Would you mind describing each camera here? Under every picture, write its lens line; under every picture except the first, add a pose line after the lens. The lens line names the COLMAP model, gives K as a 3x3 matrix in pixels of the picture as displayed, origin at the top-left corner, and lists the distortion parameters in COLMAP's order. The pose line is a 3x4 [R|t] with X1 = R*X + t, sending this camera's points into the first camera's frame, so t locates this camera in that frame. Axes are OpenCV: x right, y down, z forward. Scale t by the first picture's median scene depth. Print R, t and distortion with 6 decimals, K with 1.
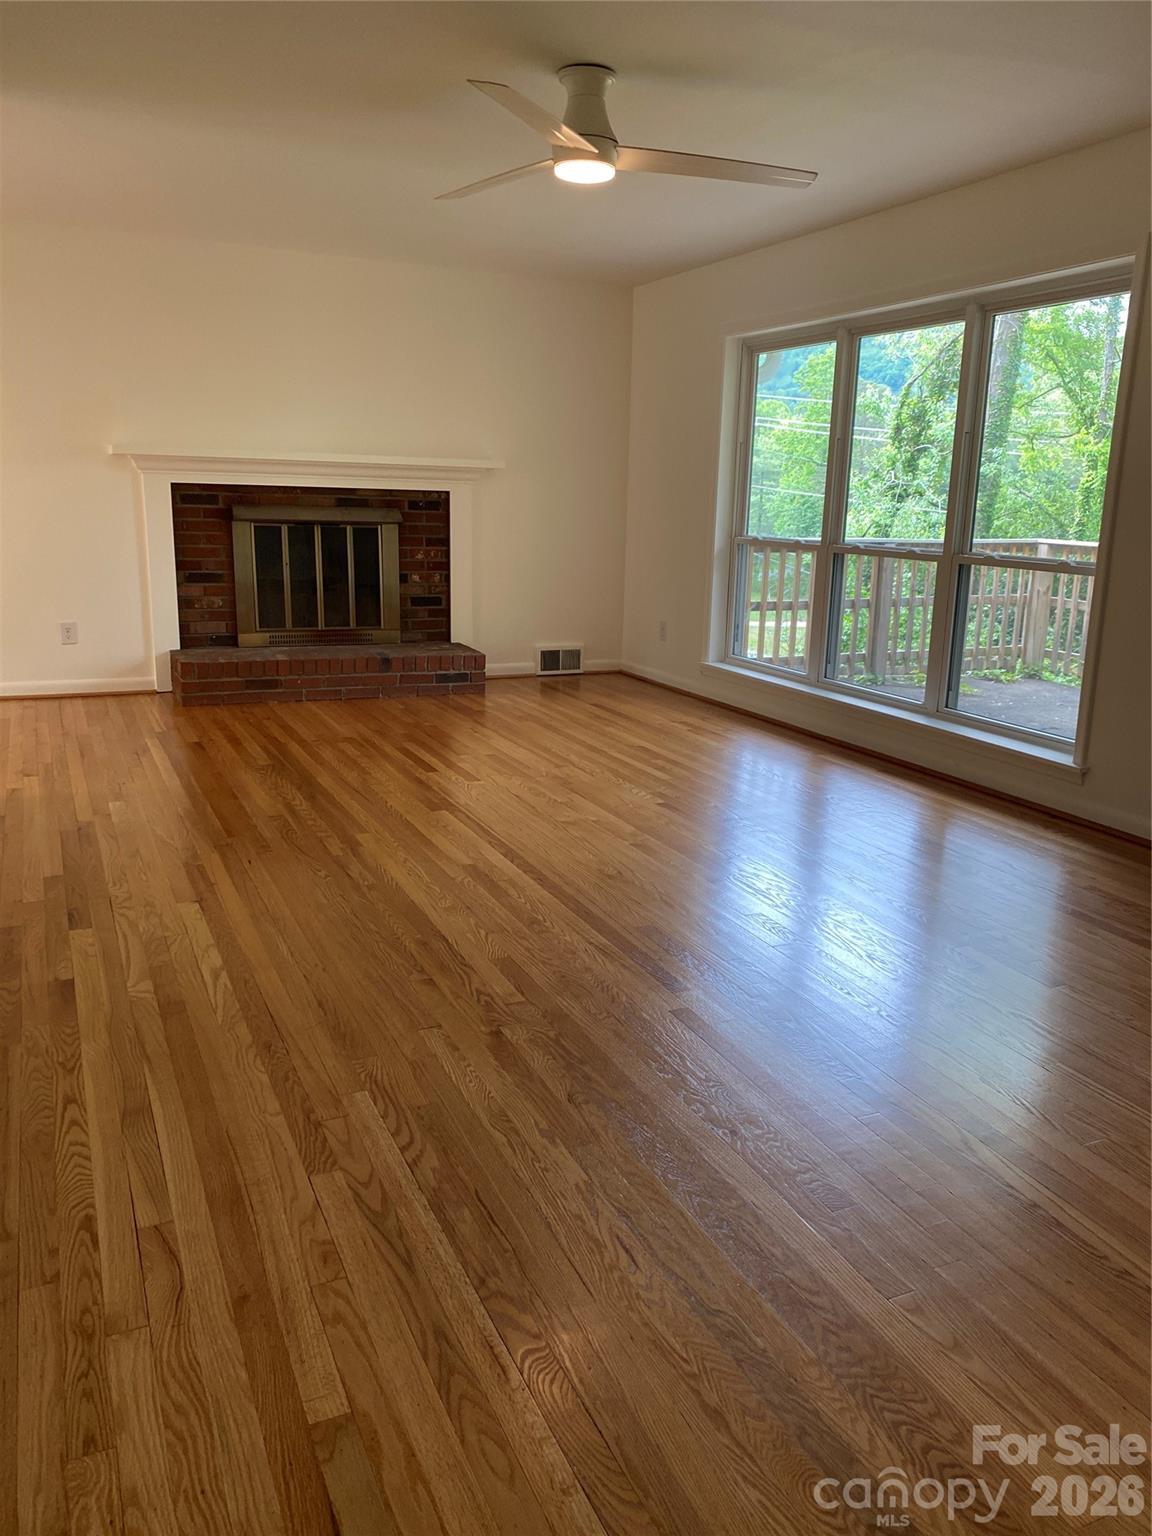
lens RADIAL K [[1133.6, 0, 576.0], [0, 1133.6, 768.0], [0, 0, 1]] dist [0.024004, -0.002480]
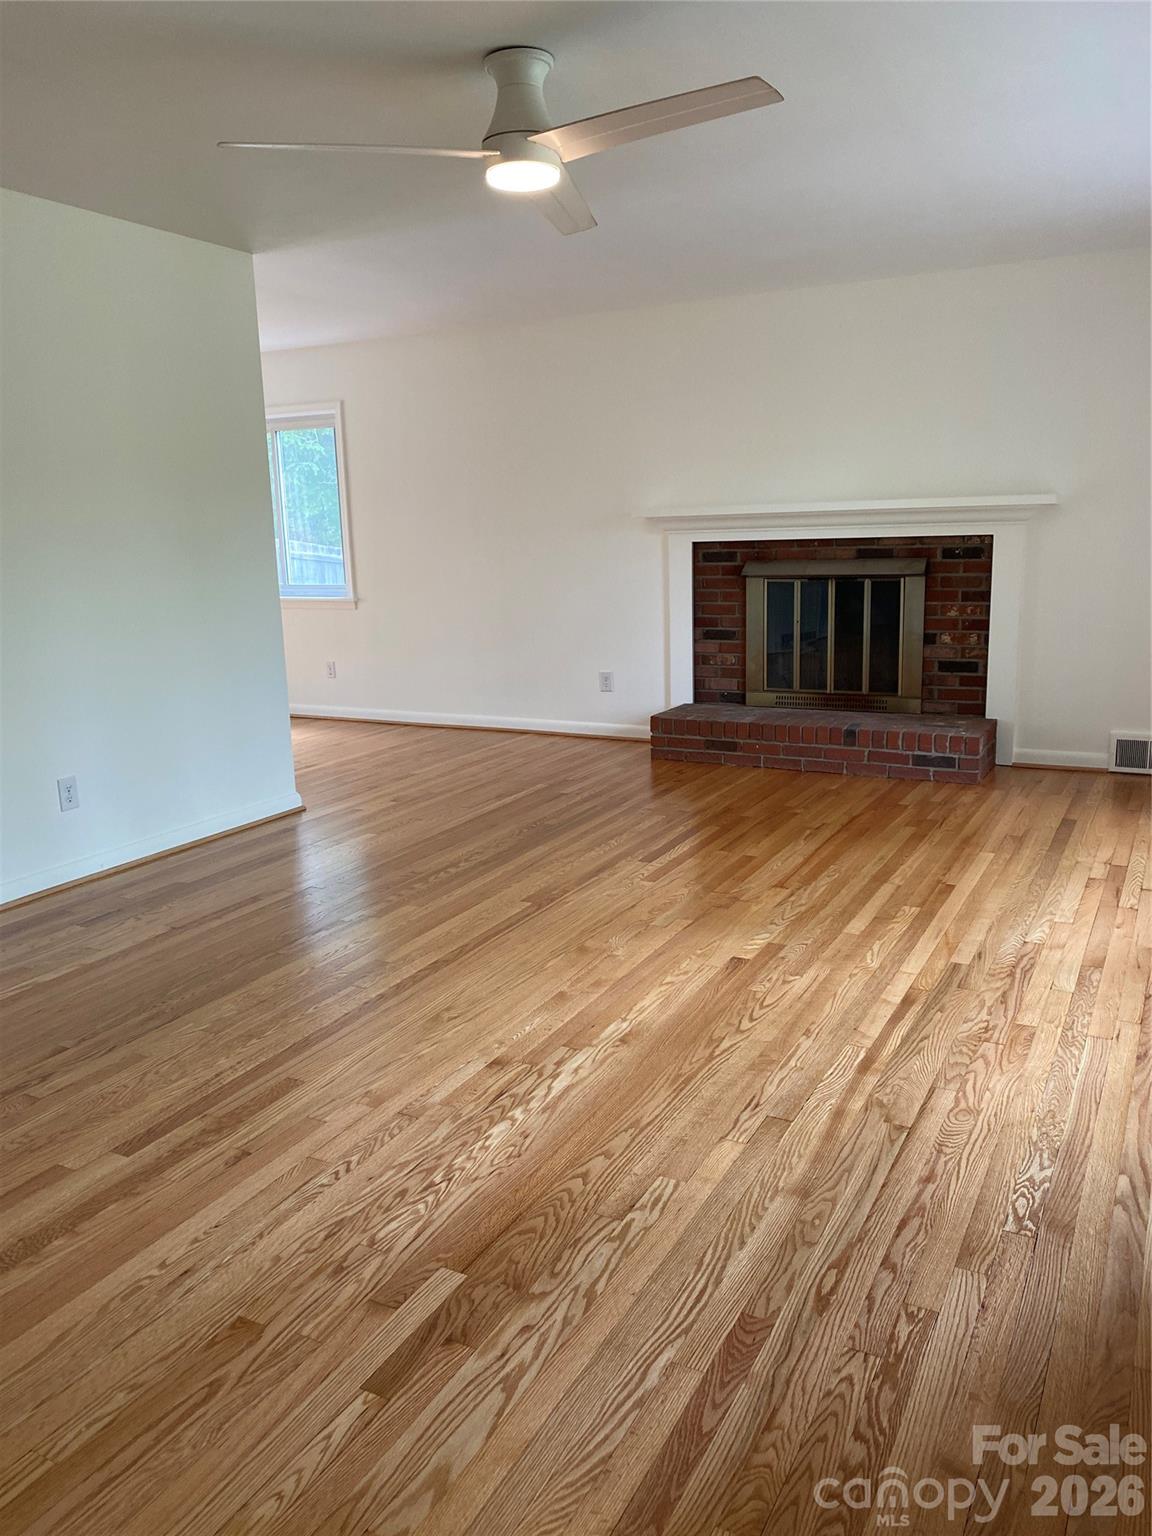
lens RADIAL K [[1123.2, 0, 571.6], [0, 1123.2, 744.5], [0, 0, 1]] dist [0.022870, -0.001750]
pose [[0.596927, 0.101129, -0.795897, 0.393573], [-0.143639, 0.989467, 0.017995, -0.070880], [0.789333, 0.103580, 0.605165, 0.309951]]
